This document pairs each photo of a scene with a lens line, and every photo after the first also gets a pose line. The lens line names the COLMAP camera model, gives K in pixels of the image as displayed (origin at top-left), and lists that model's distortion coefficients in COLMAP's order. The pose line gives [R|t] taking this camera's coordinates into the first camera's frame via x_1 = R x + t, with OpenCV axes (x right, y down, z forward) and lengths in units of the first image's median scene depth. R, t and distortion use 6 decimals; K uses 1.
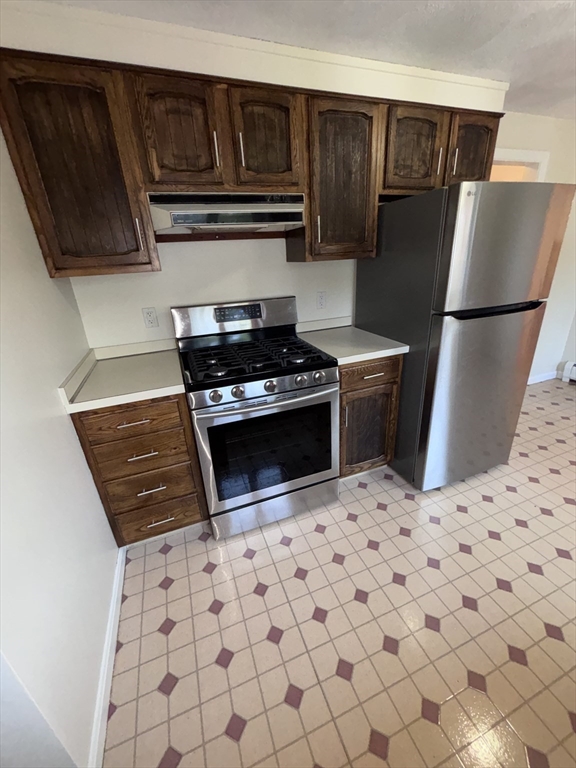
lens RADIAL K [[314.2, 0, 290.0], [0, 314.2, 383.6], [0, 0, 1]] dist [0.001722, 0.000324]
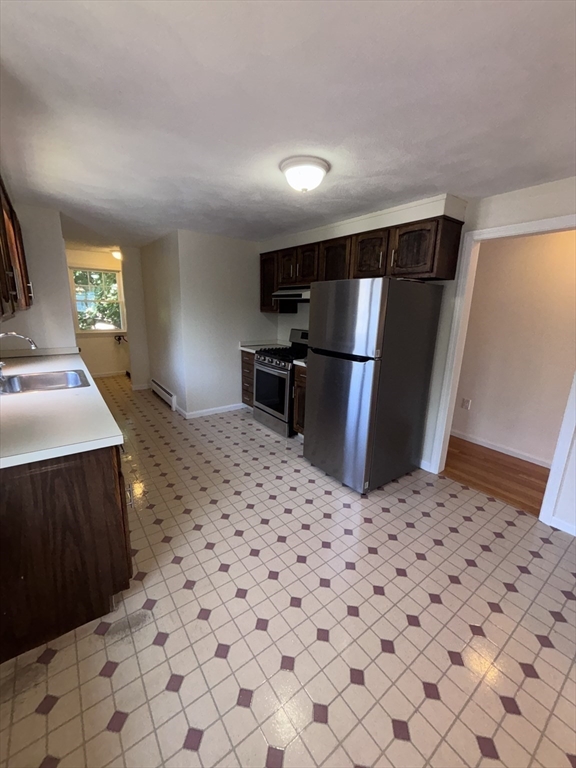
lens RADIAL K [[314.2, 0, 290.4], [0, 314.2, 383.5], [0, 0, 1]] dist [0.001722, 0.000324]
pose [[0.265249, 0.288685, -0.919948, 1.904819], [-0.402230, 0.900265, 0.166533, -0.249102], [0.876273, 0.325858, 0.354912, 0.278708]]
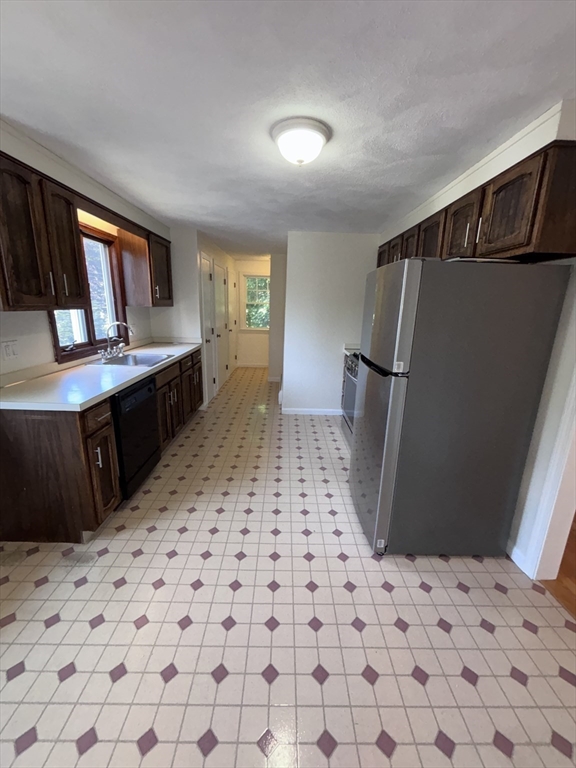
lens RADIAL K [[314.2, 0, 288.7], [0, 314.2, 384.6], [0, 0, 1]] dist [0.001722, 0.000324]
pose [[-0.354504, 0.272684, -0.894411, 1.730407], [-0.362123, 0.841853, 0.400189, -0.491617], [0.862087, 0.465755, -0.199696, 0.923681]]
